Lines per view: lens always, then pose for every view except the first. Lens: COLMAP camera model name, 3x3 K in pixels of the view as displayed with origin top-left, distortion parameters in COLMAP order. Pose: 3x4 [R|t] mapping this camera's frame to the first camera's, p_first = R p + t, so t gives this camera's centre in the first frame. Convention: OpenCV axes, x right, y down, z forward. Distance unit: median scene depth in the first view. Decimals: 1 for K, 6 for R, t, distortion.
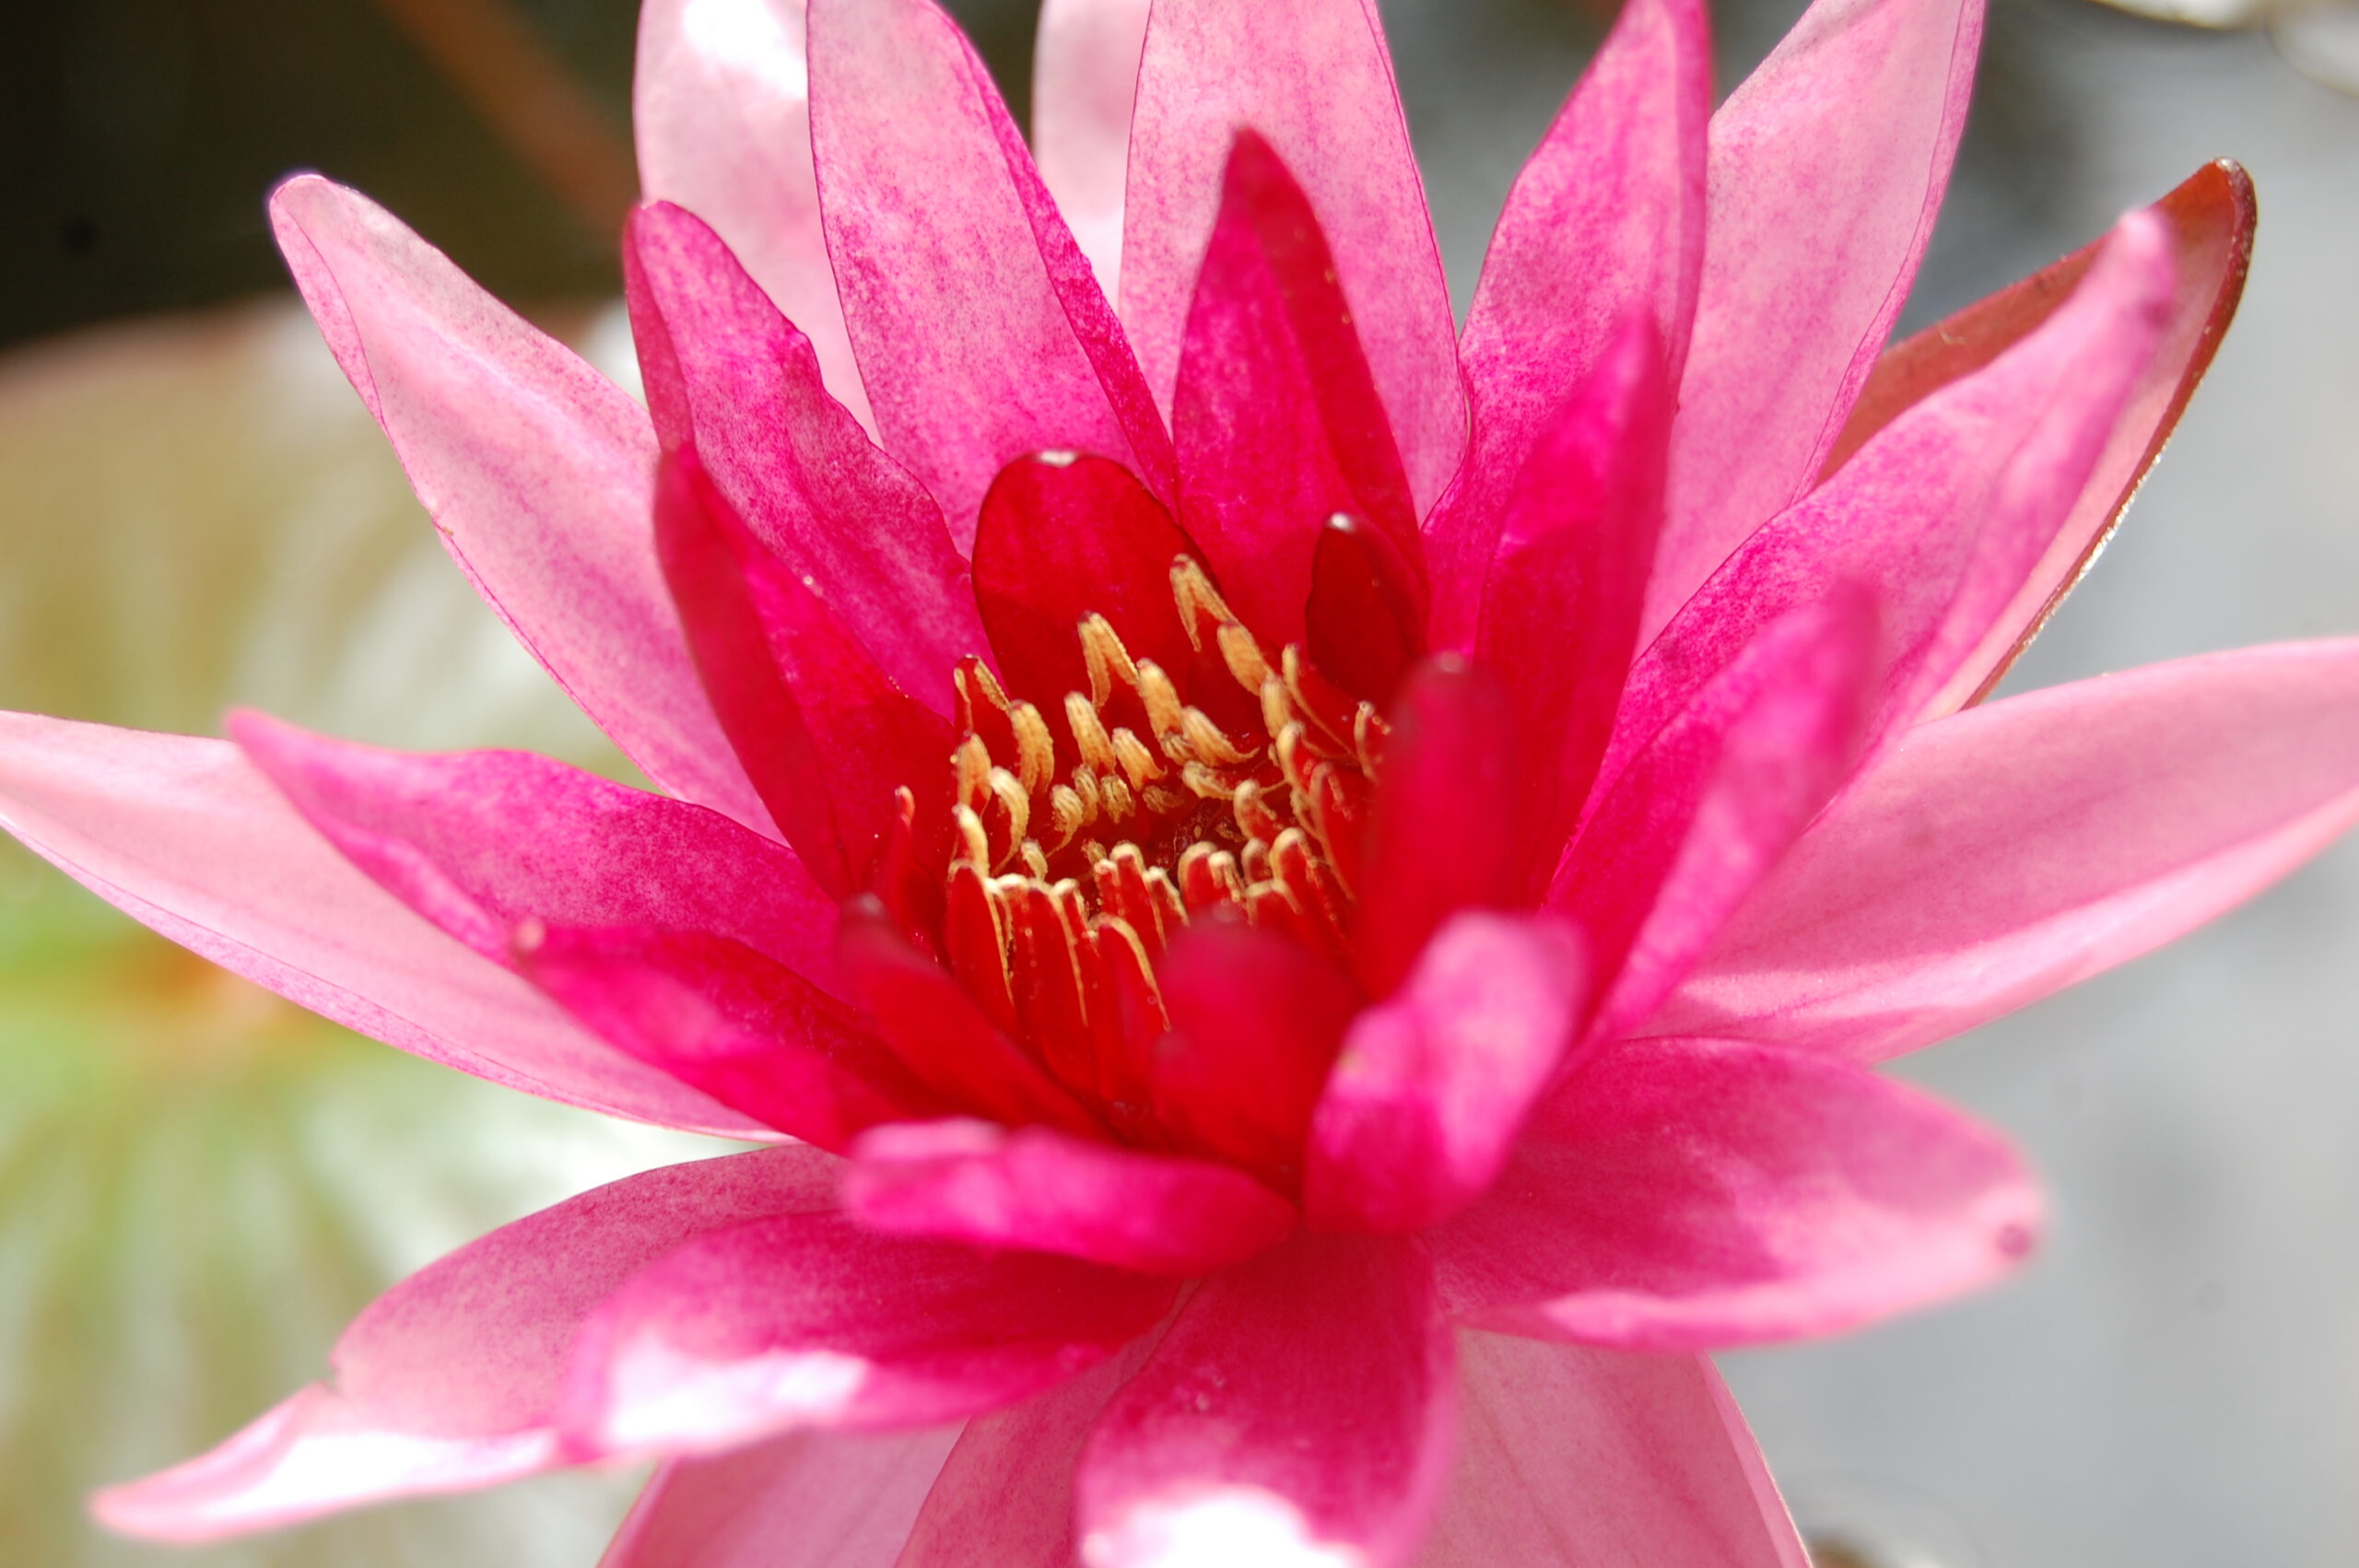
lens RADIAL K [[4737.8, 0, 1179.5], [0, 4737.8, 784.0], [0, 0, 1]] dist [-0.071118, 0.034170]
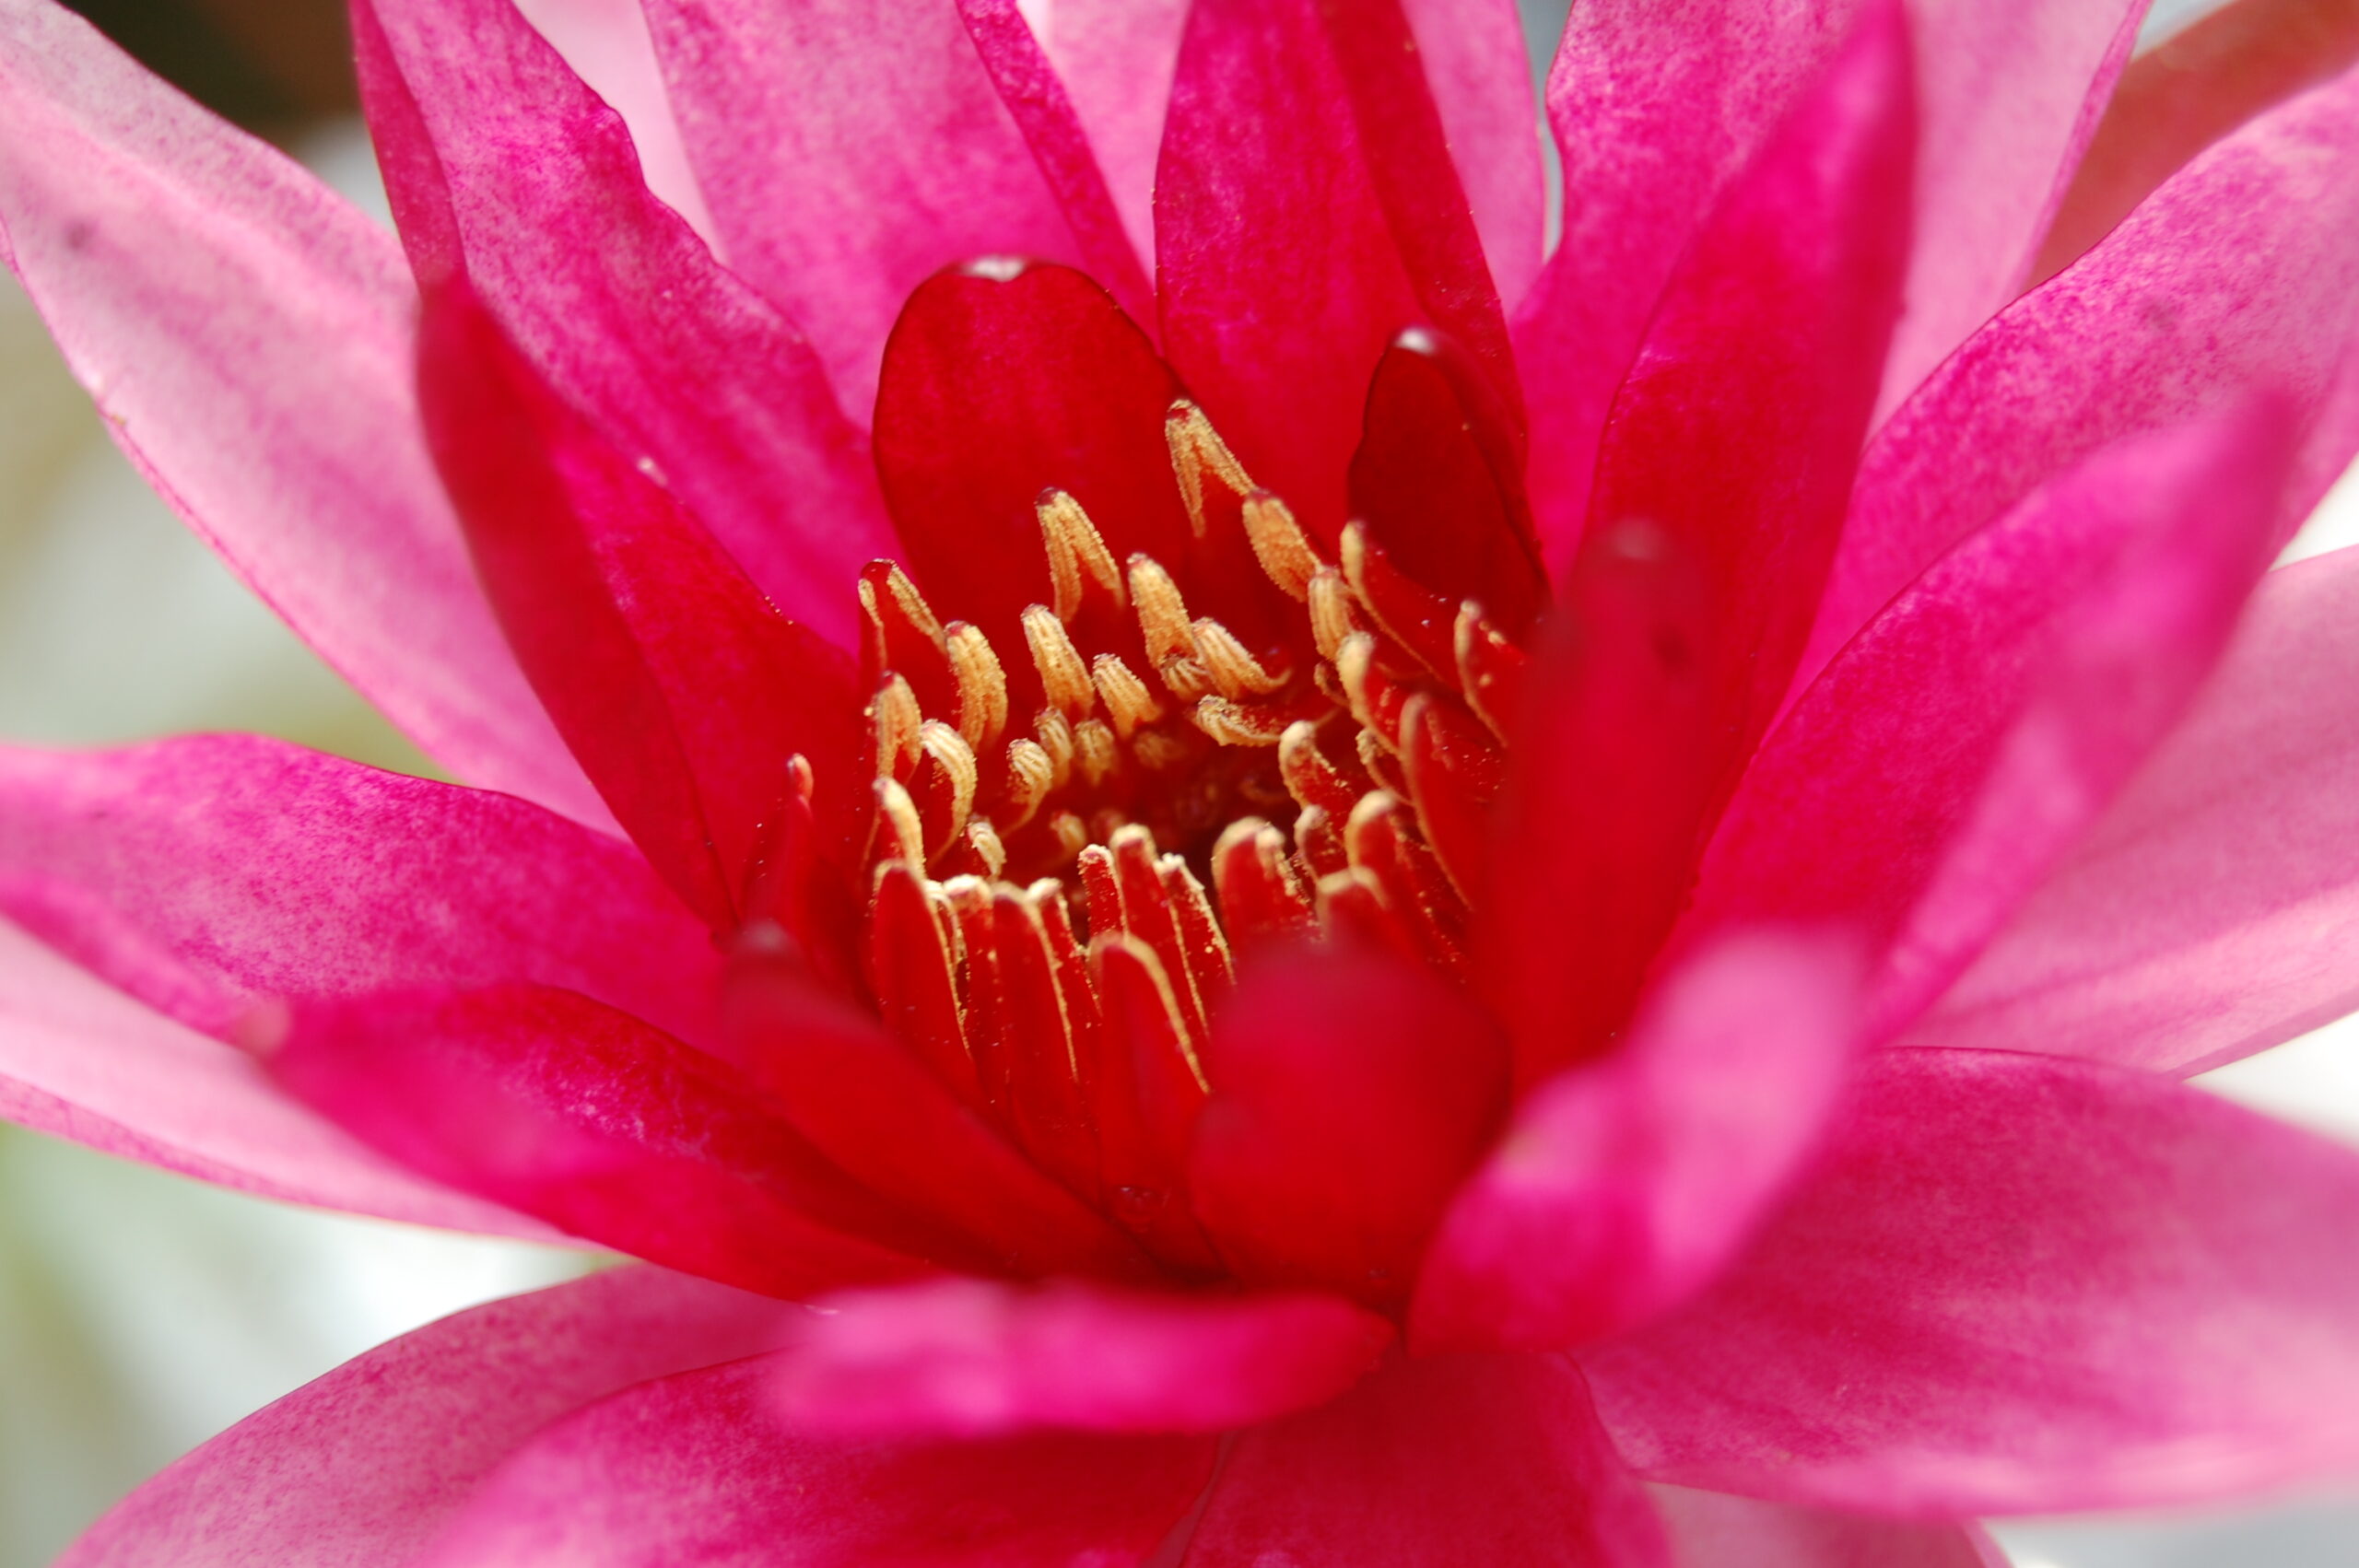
lens RADIAL K [[4737.8, 0, 1179.5], [0, 4737.8, 784.0], [0, 0, 1]] dist [-0.071118, 0.034170]
pose [[0.997214, -0.053296, 0.052200, -0.038273], [0.051676, 0.998154, 0.031909, -0.014063], [-0.053804, -0.029122, 0.998127, 0.300091]]
